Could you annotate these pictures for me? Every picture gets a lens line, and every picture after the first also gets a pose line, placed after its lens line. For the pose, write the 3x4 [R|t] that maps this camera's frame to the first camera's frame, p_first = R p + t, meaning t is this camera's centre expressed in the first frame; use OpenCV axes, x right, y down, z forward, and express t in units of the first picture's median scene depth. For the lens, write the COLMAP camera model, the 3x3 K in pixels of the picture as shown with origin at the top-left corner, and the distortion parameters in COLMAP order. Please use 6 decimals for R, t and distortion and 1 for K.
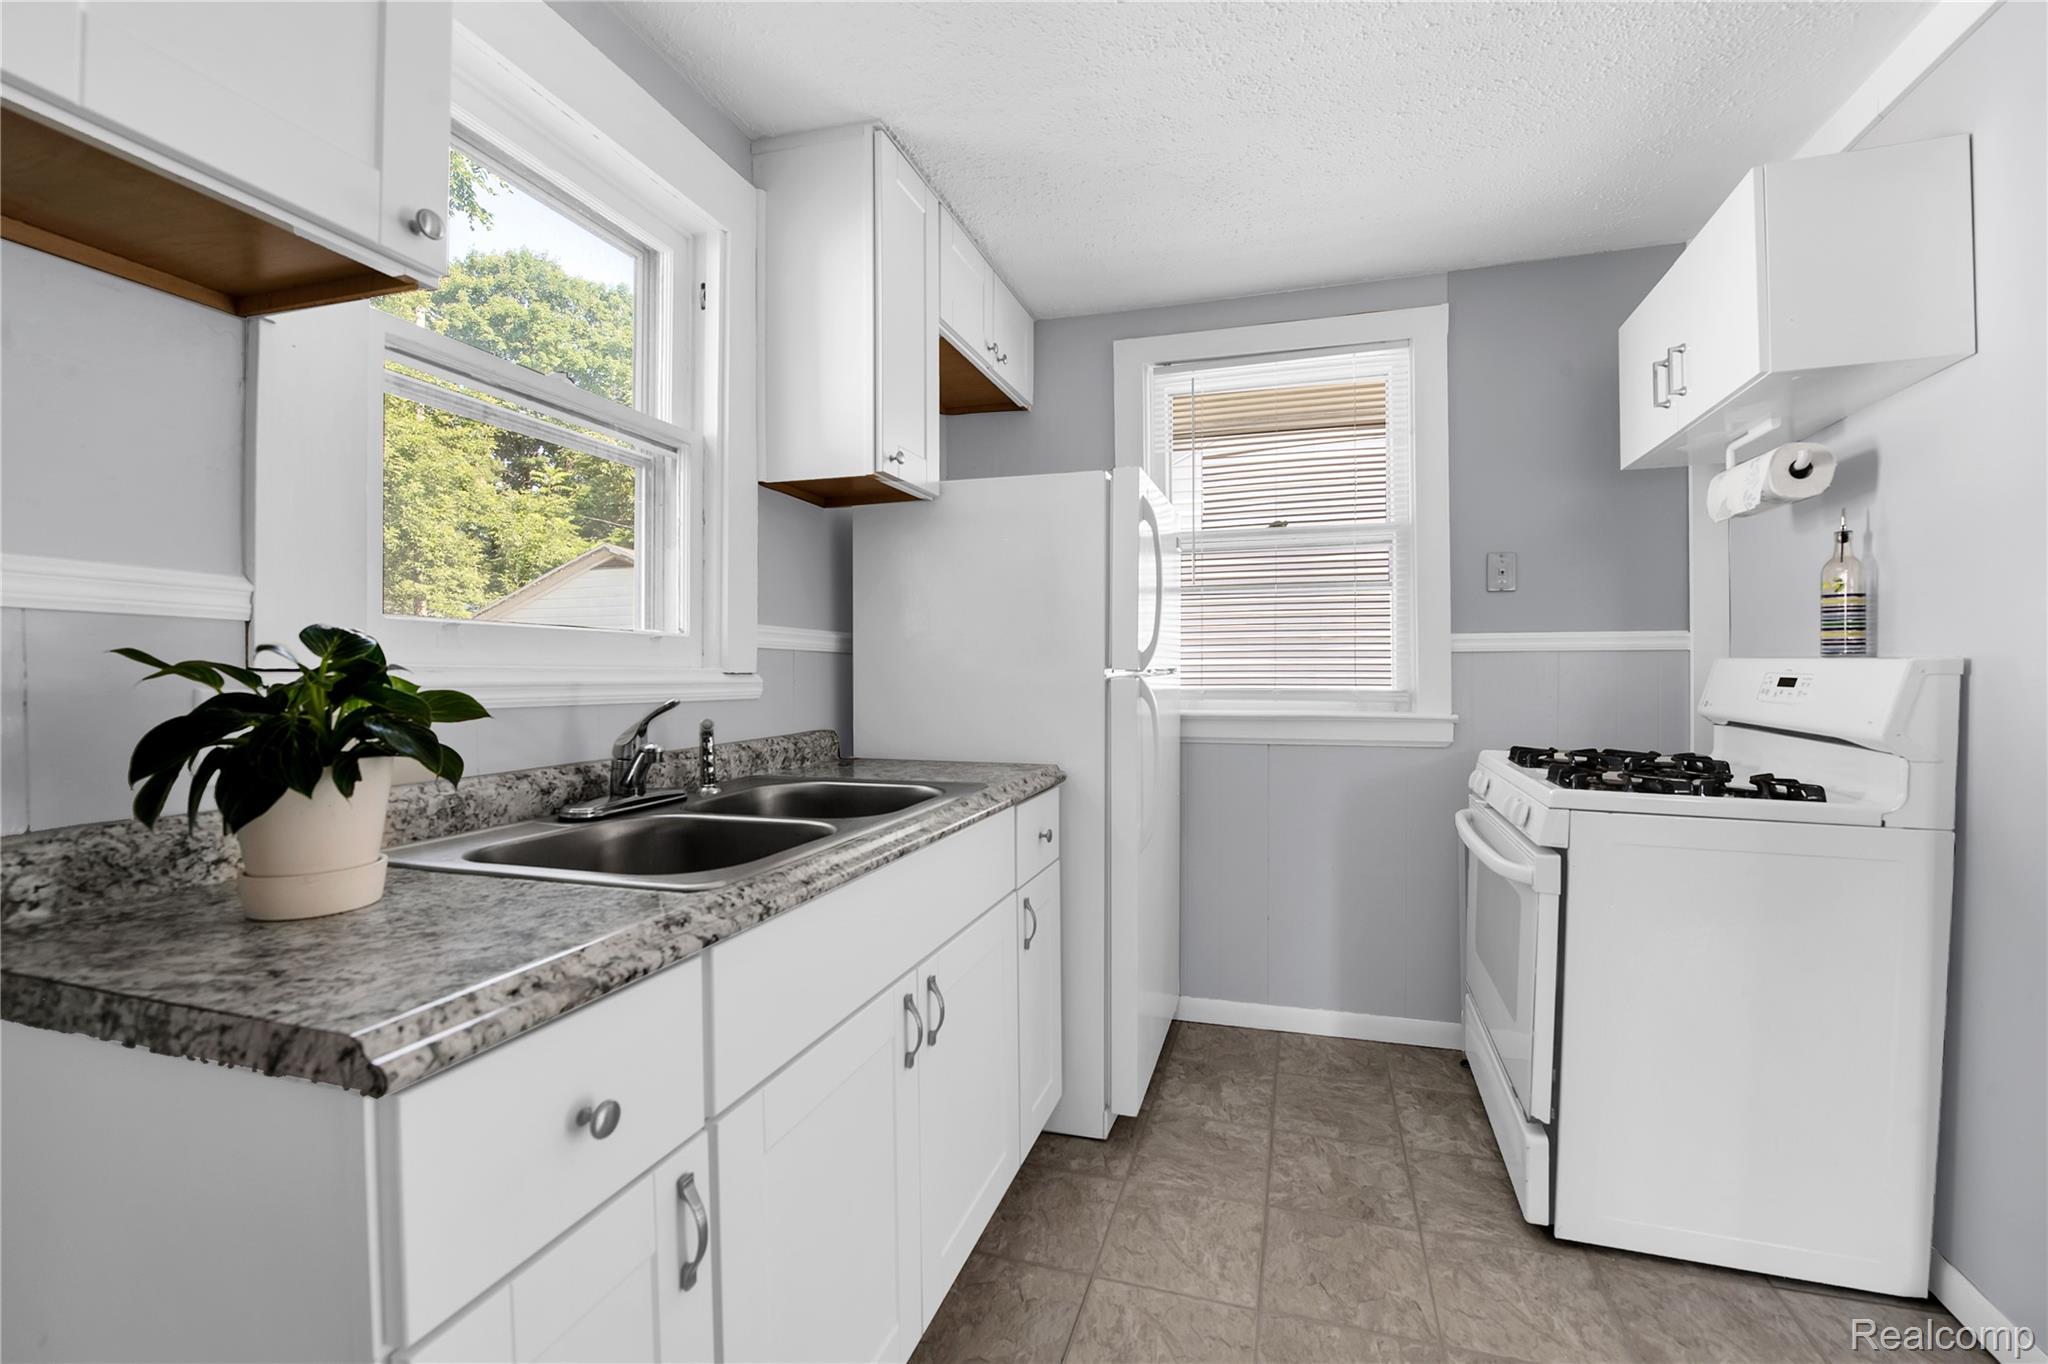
lens RADIAL K [[843.3, 0, 1055.2], [0, 843.3, 681.2], [0, 0, 1]] dist [-0.000442, -0.007107]
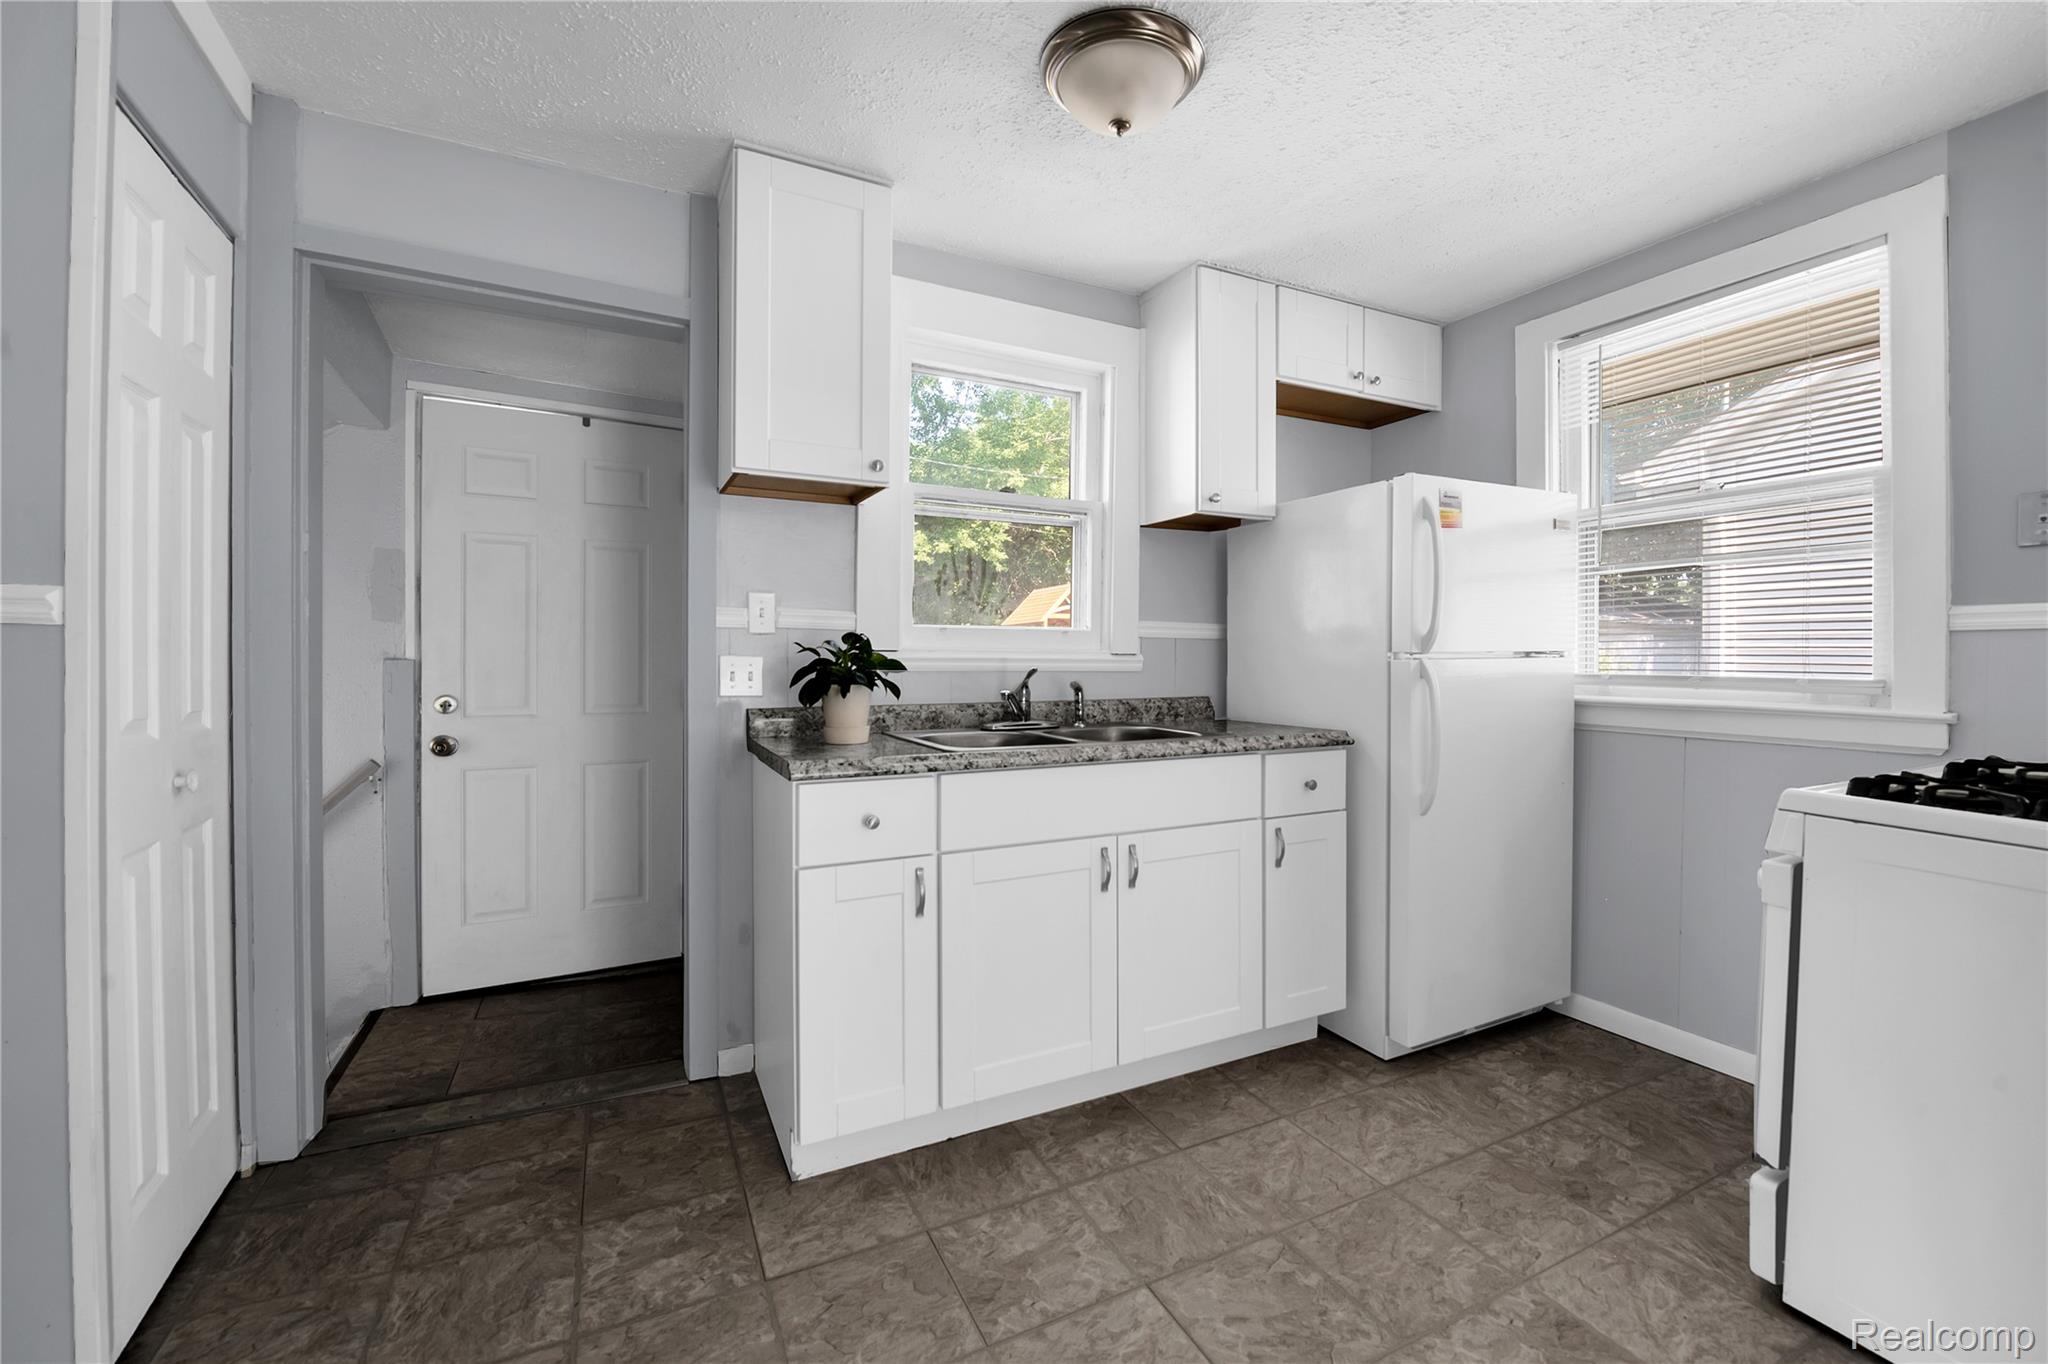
lens RADIAL K [[823.9, 0, 1033.1], [0, 823.9, 665.5], [0, 0, 1]] dist [-0.007019, -0.000820]
pose [[0.685666, 0.012572, -0.727808, 0.580744], [-0.013895, 0.999895, 0.004181, 0.006832], [0.727784, 0.007246, 0.685768, -0.133876]]
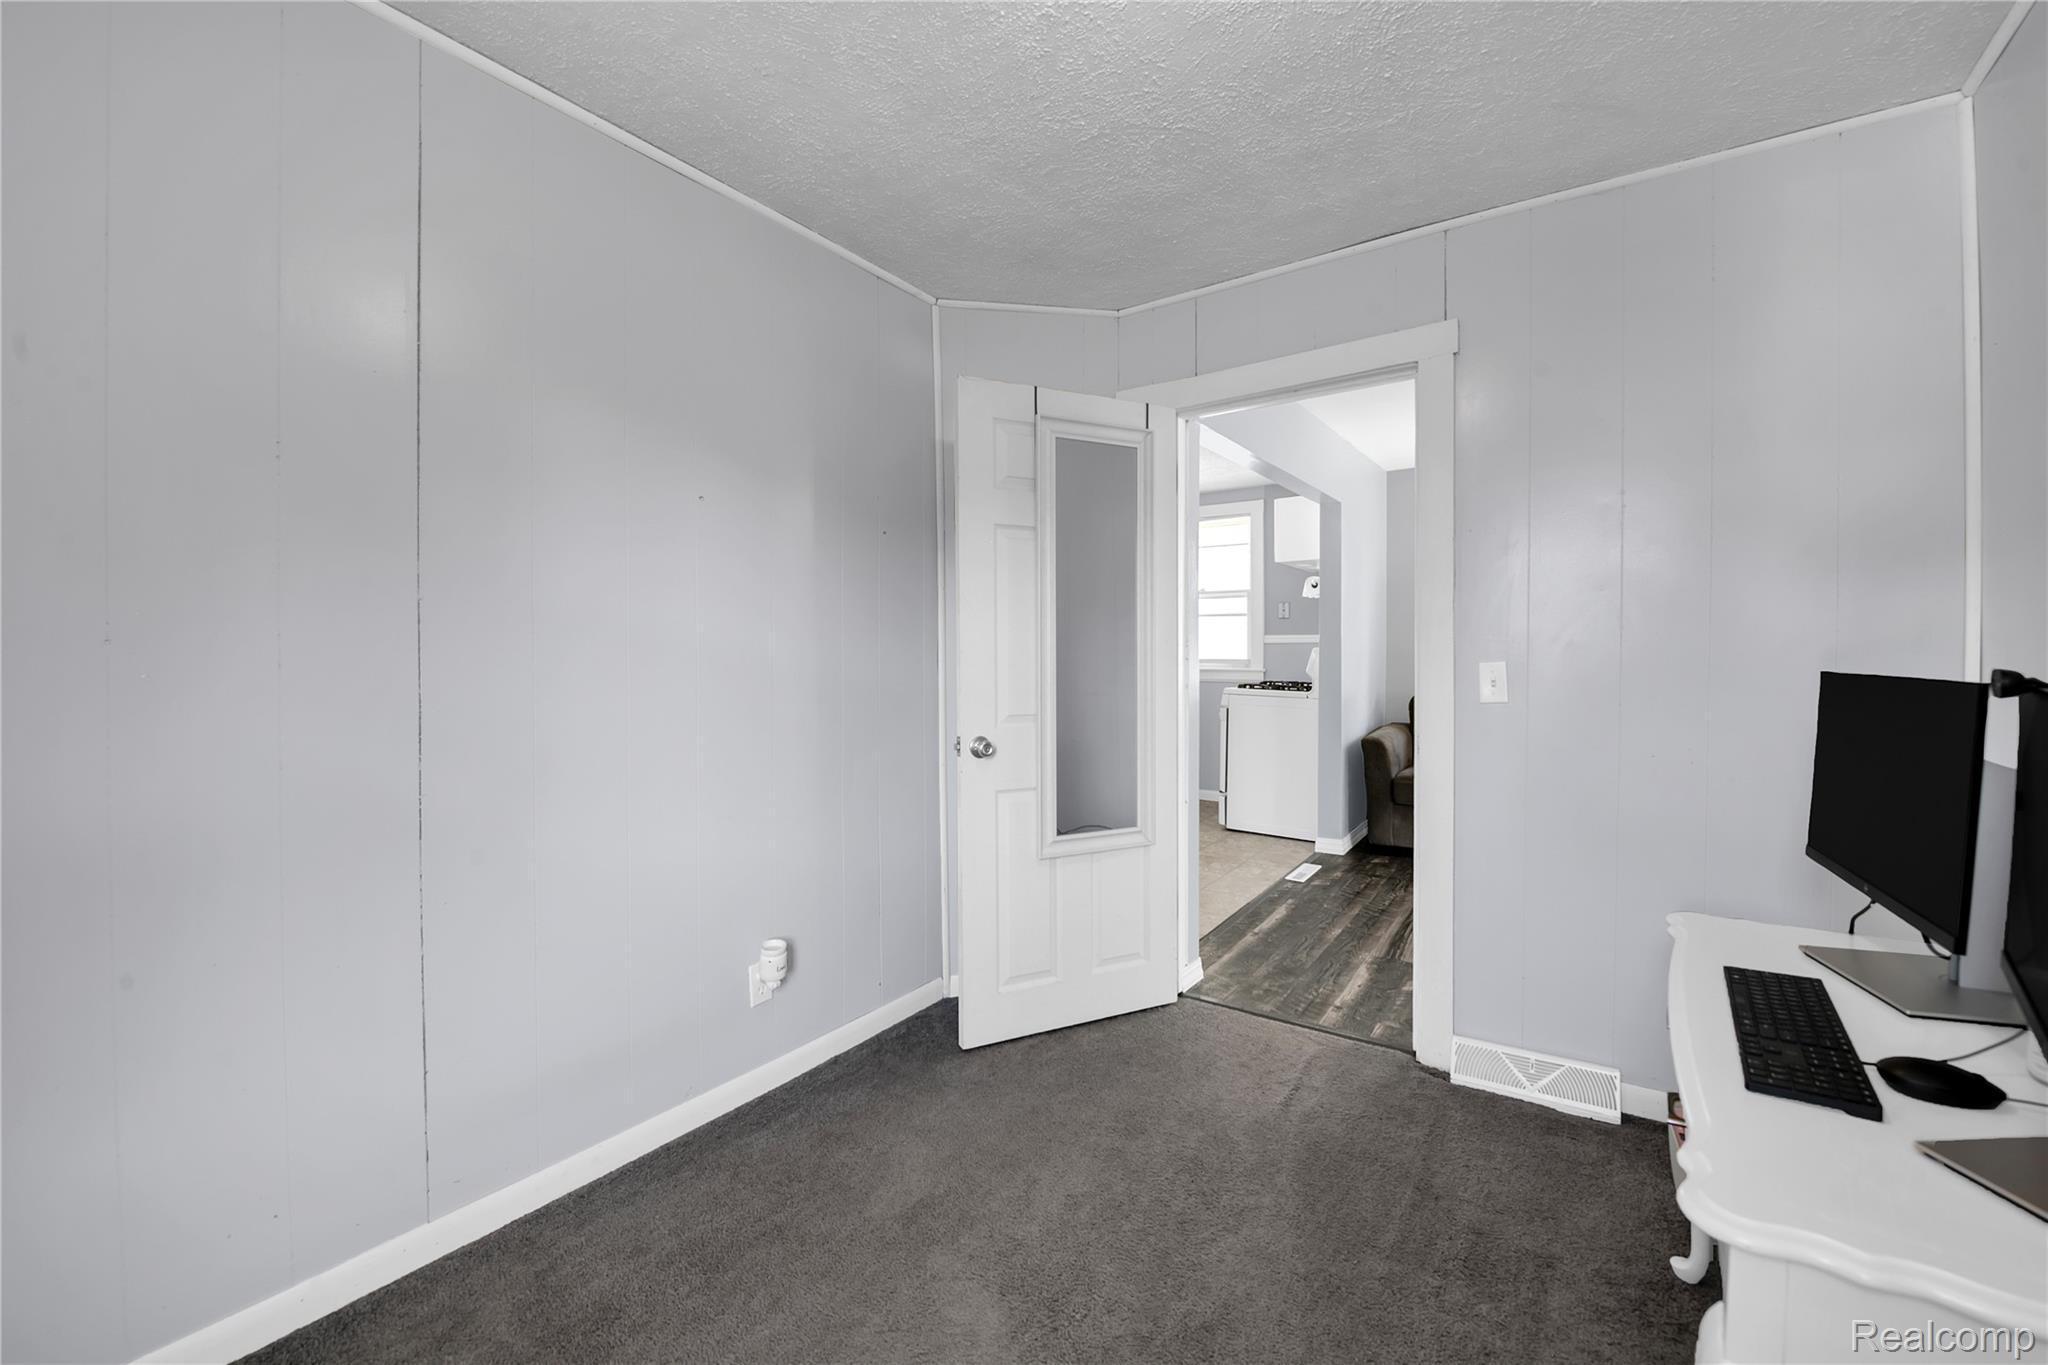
lens RADIAL K [[823.9, 0, 1033.1], [0, 823.9, 666.0], [0, 0, 1]] dist [-0.007019, -0.000820]
pose [[0.952859, 0.002443, -0.303403, 0.733168], [-0.003822, 0.999985, -0.003951, 0.057402], [0.303389, 0.004924, 0.952854, -1.934140]]
